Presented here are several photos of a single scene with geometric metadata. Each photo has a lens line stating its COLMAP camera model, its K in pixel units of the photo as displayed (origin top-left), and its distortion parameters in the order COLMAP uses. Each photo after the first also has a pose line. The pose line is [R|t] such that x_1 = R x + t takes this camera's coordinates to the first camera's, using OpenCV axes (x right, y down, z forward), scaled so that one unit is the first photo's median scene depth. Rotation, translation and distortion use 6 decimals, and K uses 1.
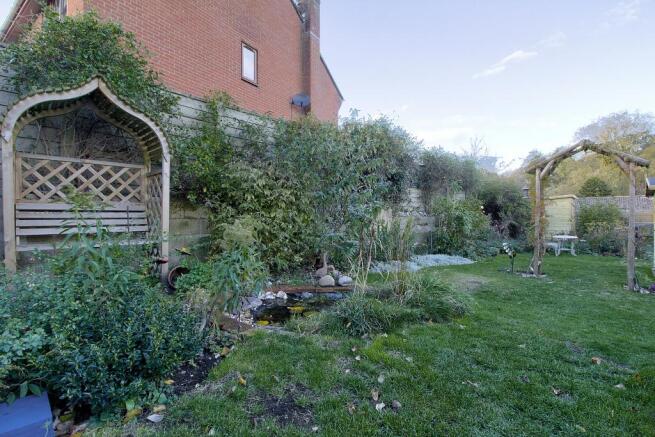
lens RADIAL K [[302.3, 0, 330.0], [0, 302.3, 219.9], [0, 0, 1]] dist [-0.002876, 0.000214]
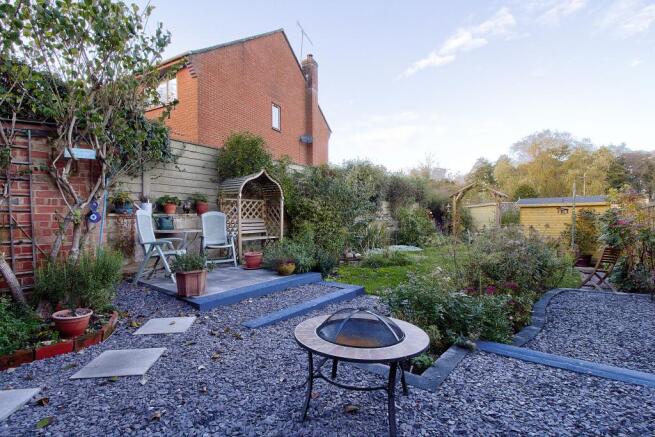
lens RADIAL K [[302.3, 0, 330.0], [0, 302.3, 219.9], [0, 0, 1]] dist [-0.002876, 0.000214]
pose [[0.992880, -0.002503, 0.119092, -0.182358], [0.002030, 0.999990, 0.004092, -0.023747], [-0.119101, -0.003821, 0.992875, -0.486047]]
